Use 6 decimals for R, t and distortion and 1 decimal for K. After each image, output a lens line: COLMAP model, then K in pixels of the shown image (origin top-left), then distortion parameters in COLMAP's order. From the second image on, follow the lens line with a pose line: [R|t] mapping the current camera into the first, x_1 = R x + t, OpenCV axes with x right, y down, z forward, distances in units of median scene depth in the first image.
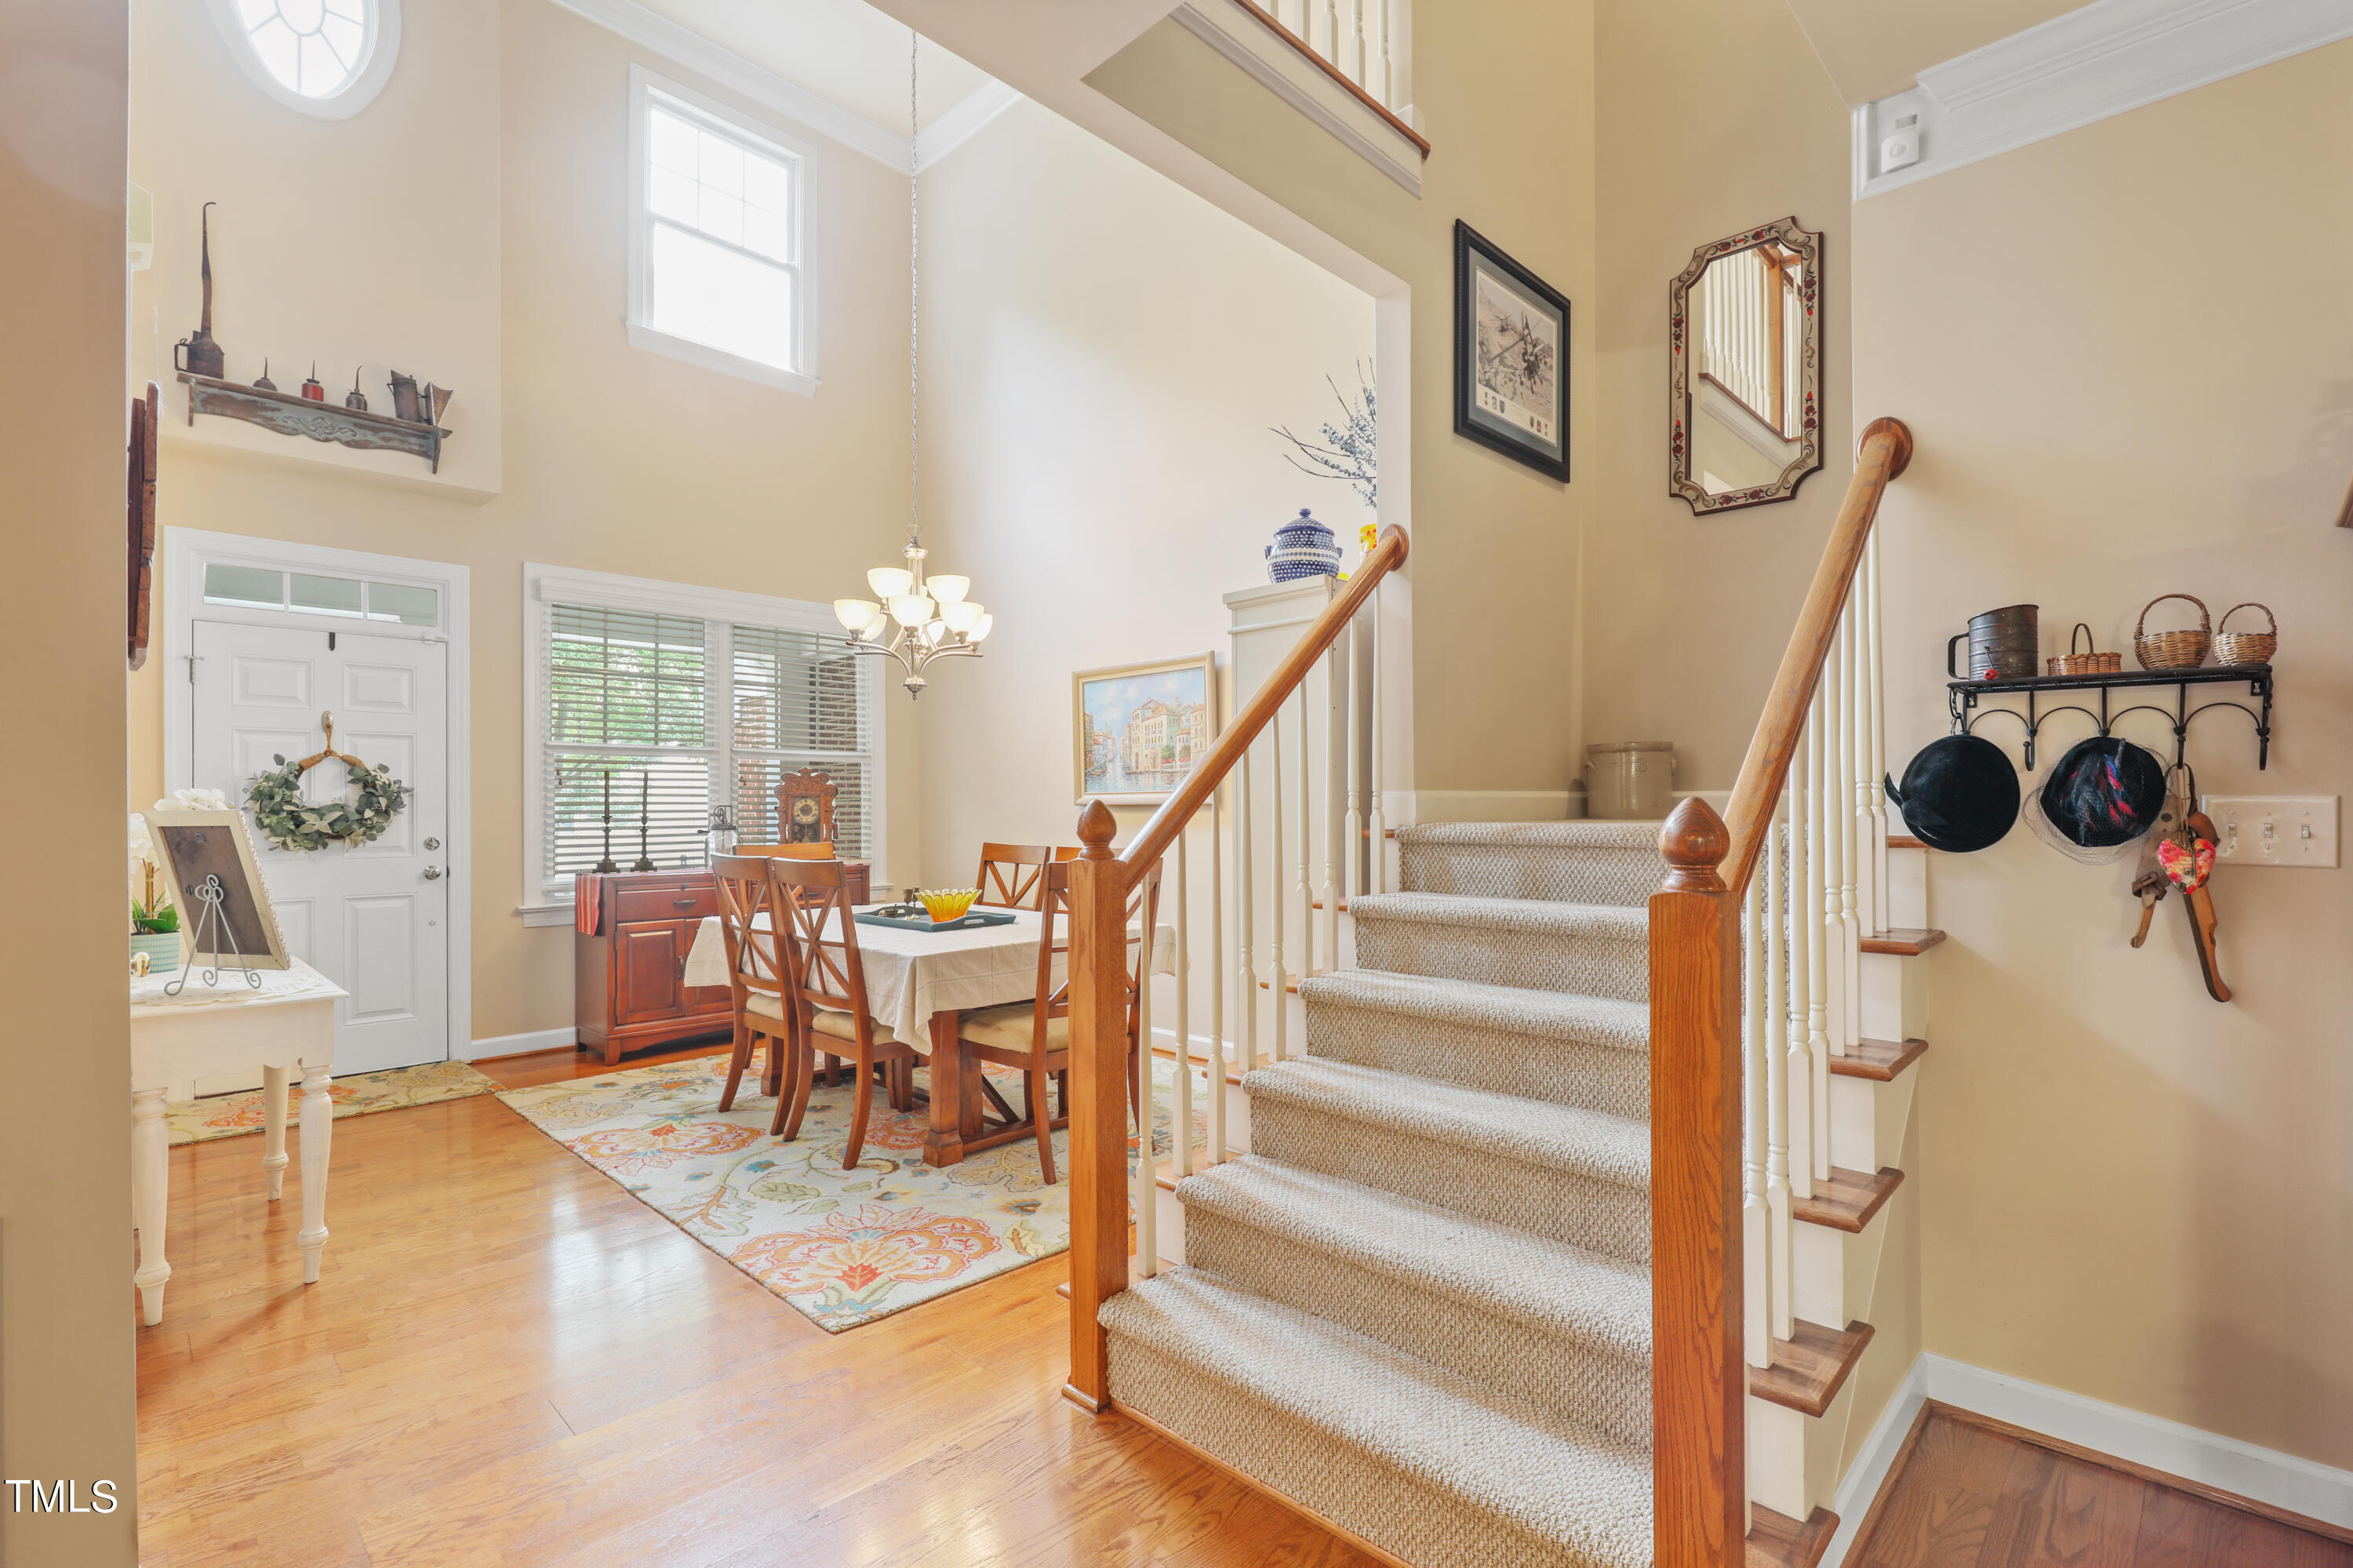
lens RADIAL K [[1075.4, 0, 1188.3], [0, 1075.4, 791.7], [0, 0, 1]] dist [-0.003226, -0.000252]
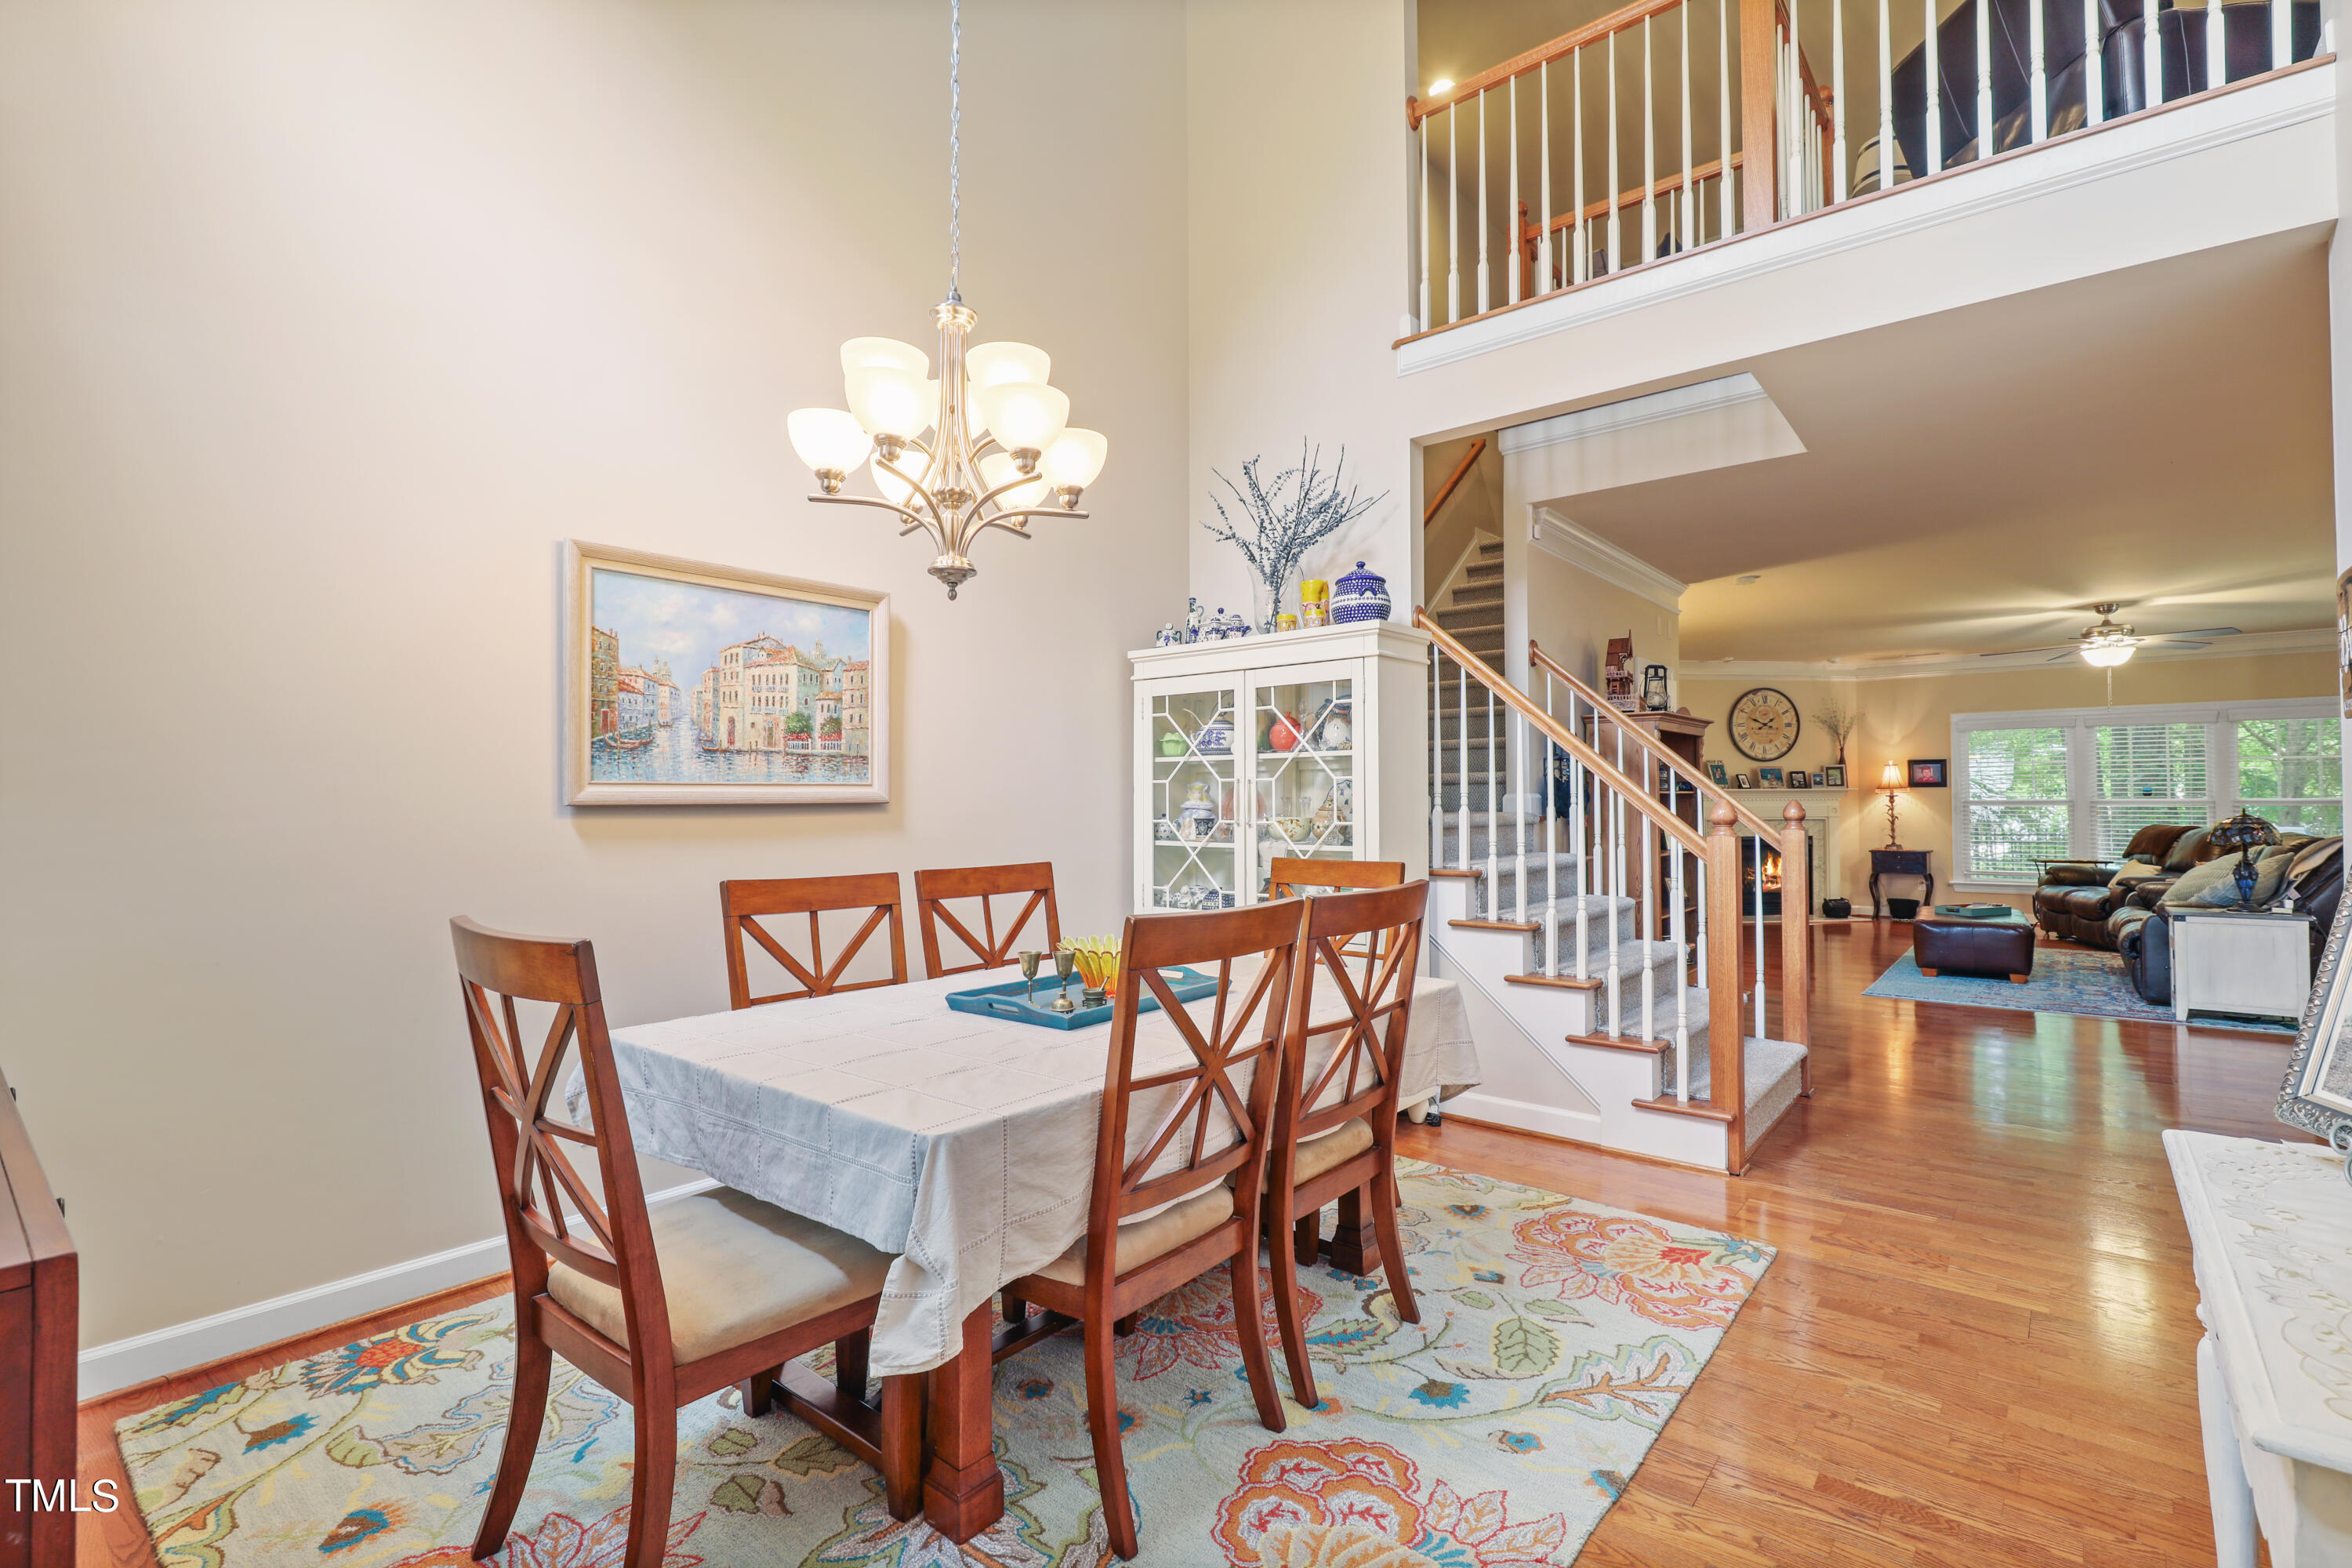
lens RADIAL K [[1074.9, 0, 1187.5], [0, 1074.9, 786.6], [0, 0, 1]] dist [-0.003226, -0.000252]
pose [[-0.082470, 0.023369, 0.996320, -1.055022], [-0.003977, 0.999709, -0.023777, 0.024268], [-0.996586, -0.005923, -0.082353, 1.266095]]
